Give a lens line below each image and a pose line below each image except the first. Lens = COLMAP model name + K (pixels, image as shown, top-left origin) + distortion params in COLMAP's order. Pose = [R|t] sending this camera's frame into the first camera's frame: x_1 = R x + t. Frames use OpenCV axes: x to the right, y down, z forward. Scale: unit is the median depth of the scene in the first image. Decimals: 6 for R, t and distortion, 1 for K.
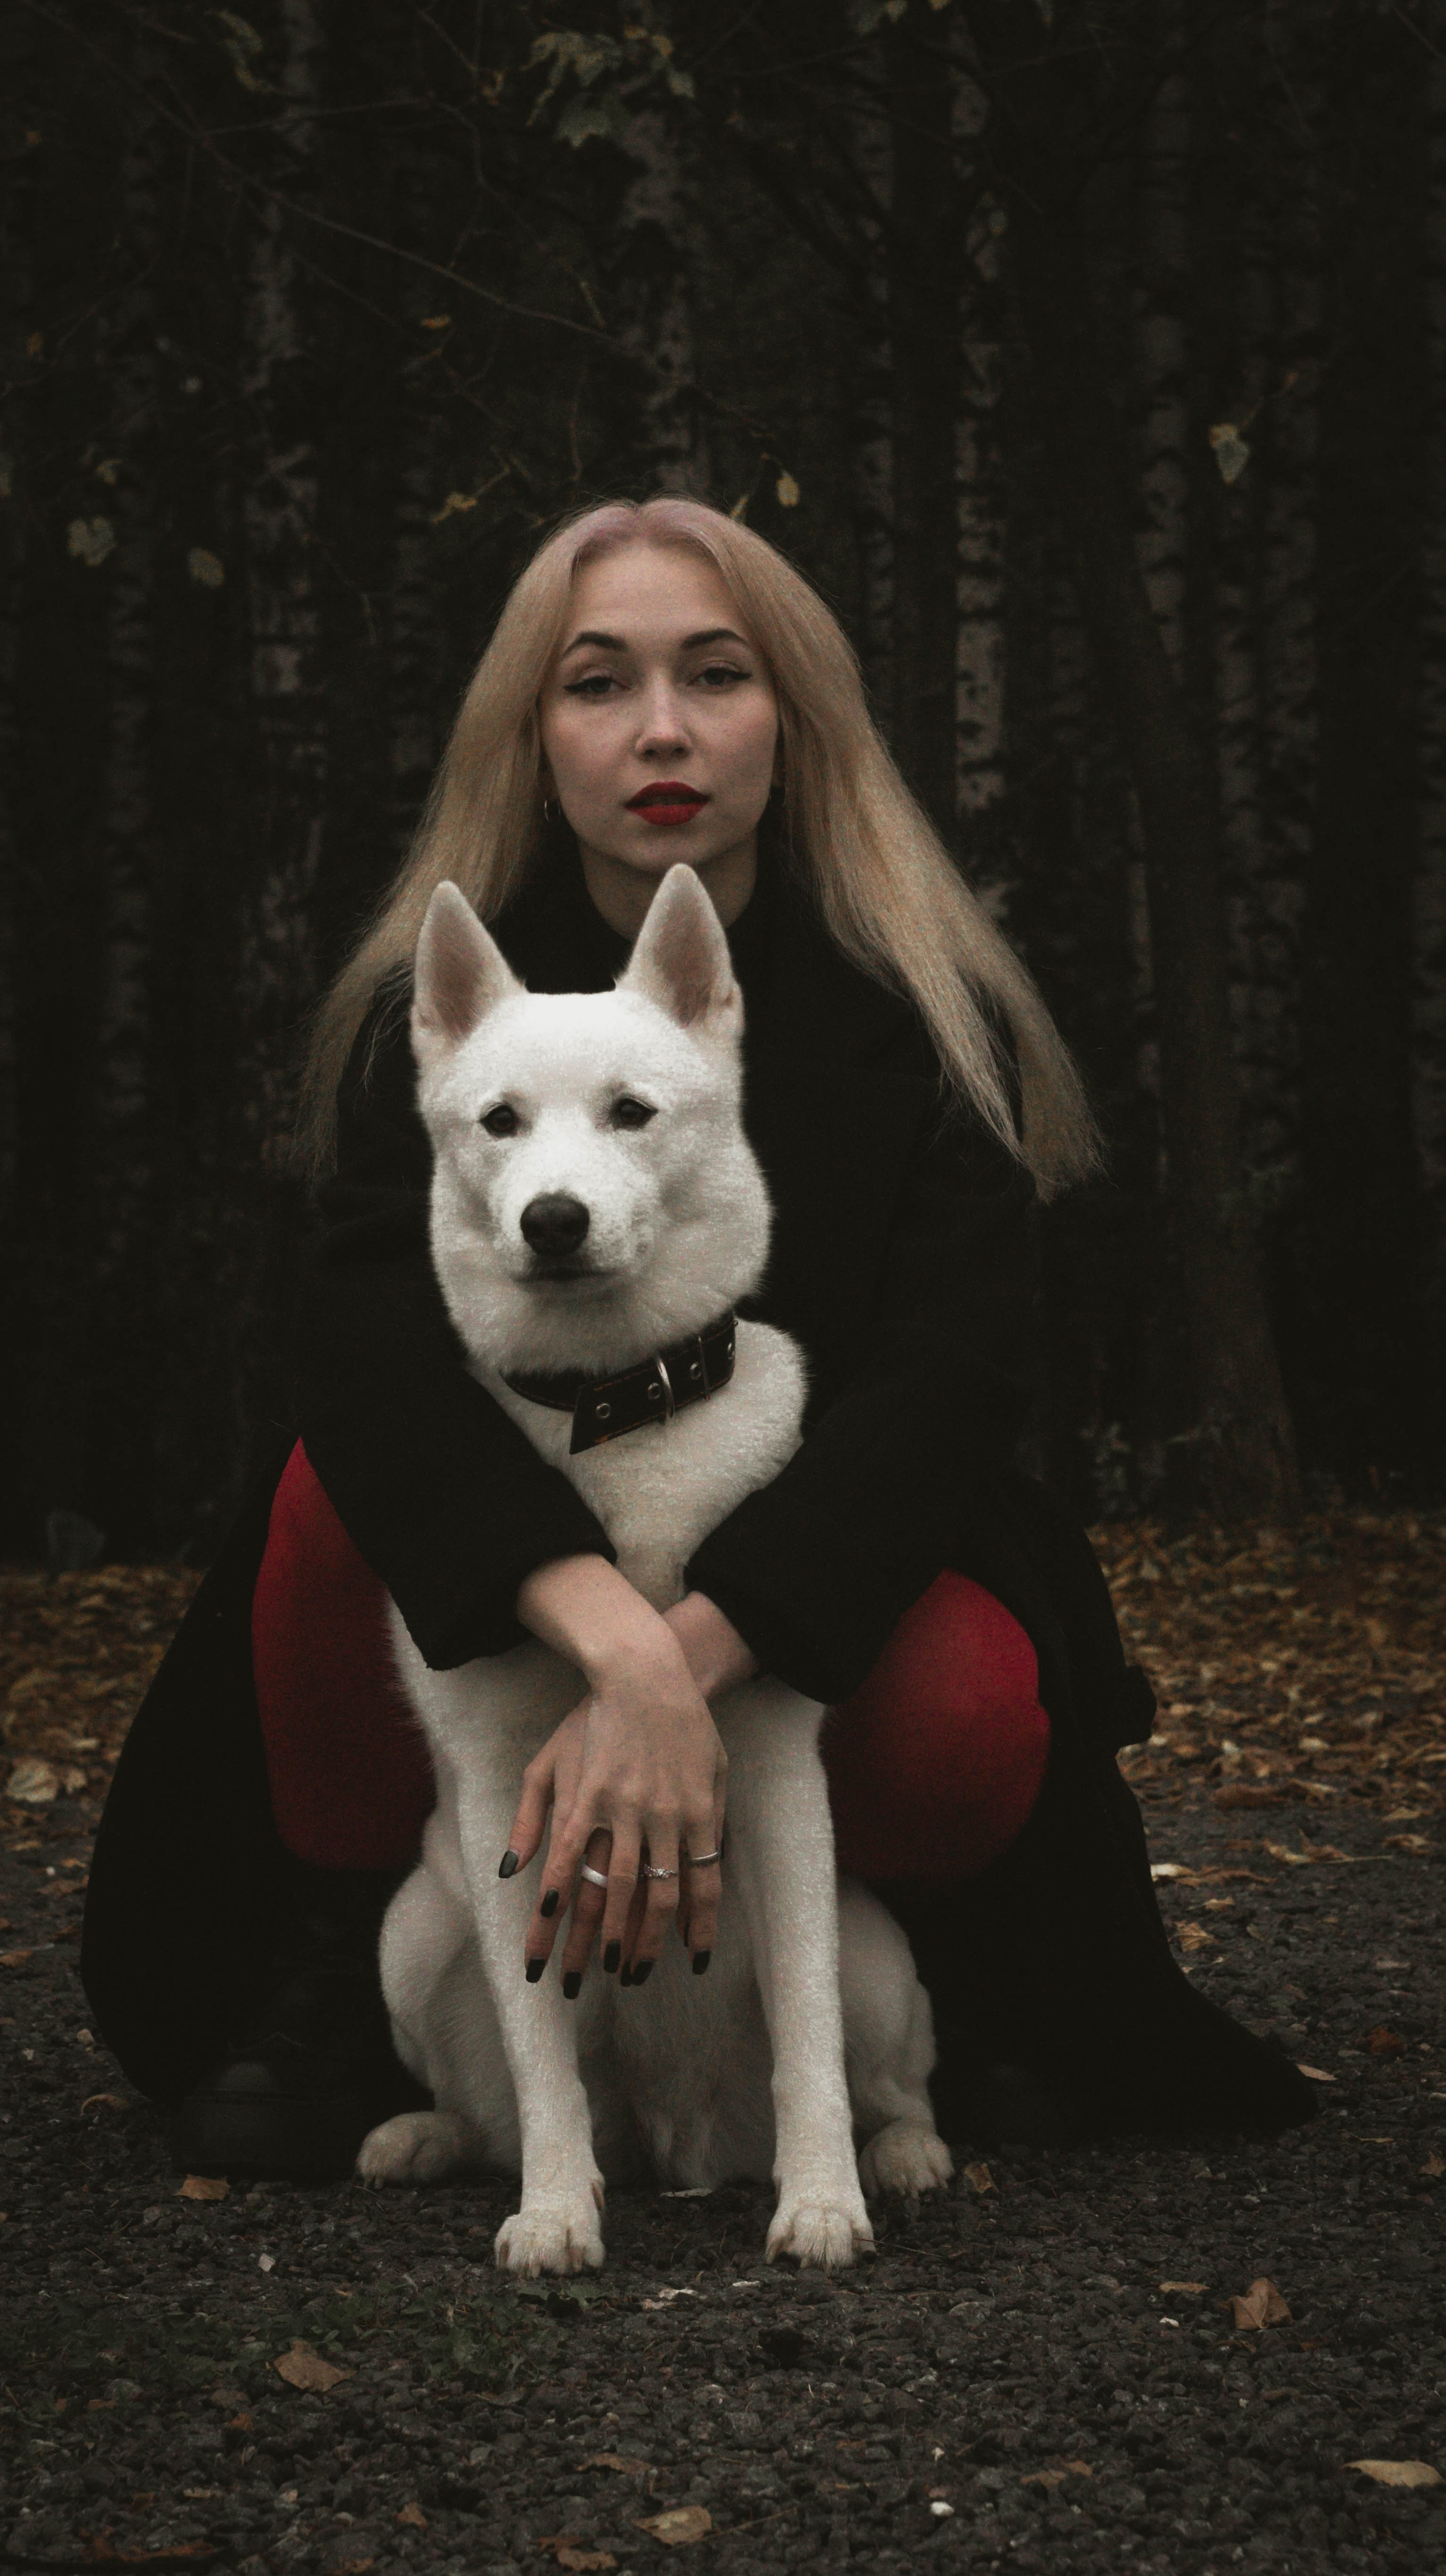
lens RADIAL K [[6862.8, 0, 723.0], [0, 6862.8, 1288.0], [0, 0, 1]] dist [0.016509, -0.332064]
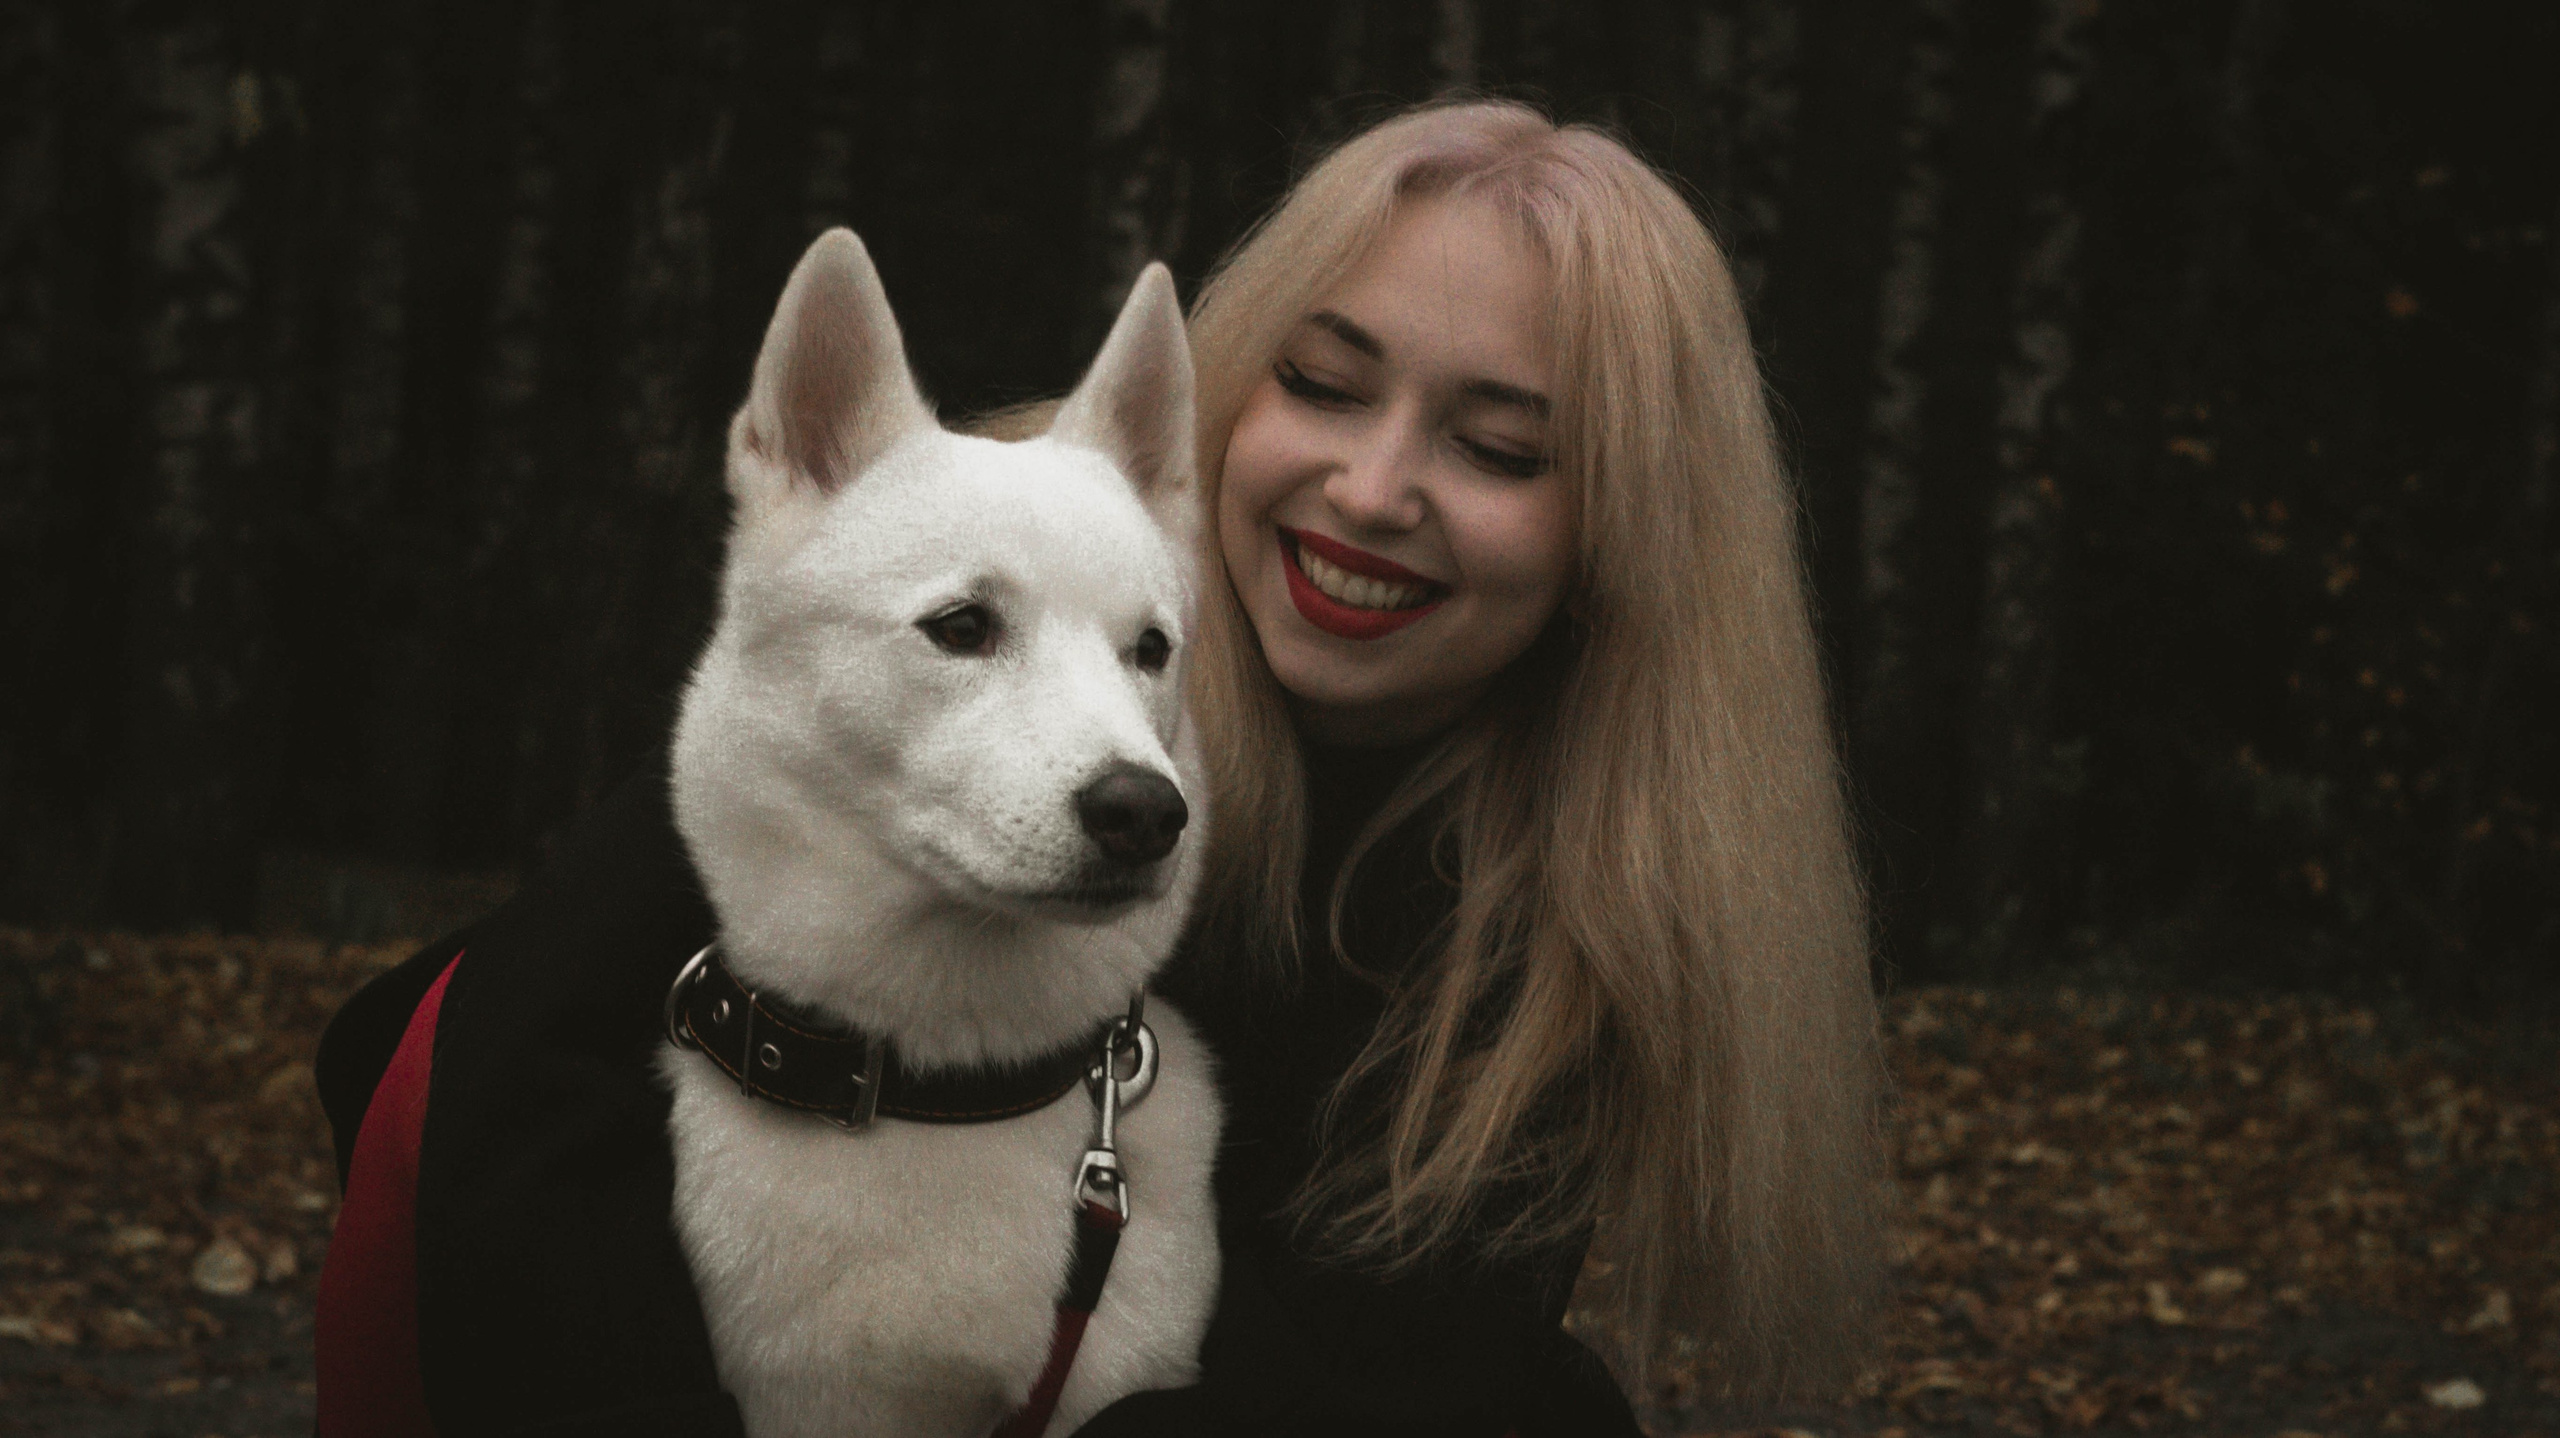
lens RADIAL K [[6428.2, 0, 1280.0], [0, 6428.2, 719.0], [0, 0, 1]] dist [0.068847, -0.370275]
pose [[0.996375, 0.081300, 0.025056, 0.000459], [-0.081847, 0.996411, 0.021607, -0.011520], [-0.023209, -0.023579, 0.999453, 0.127039]]
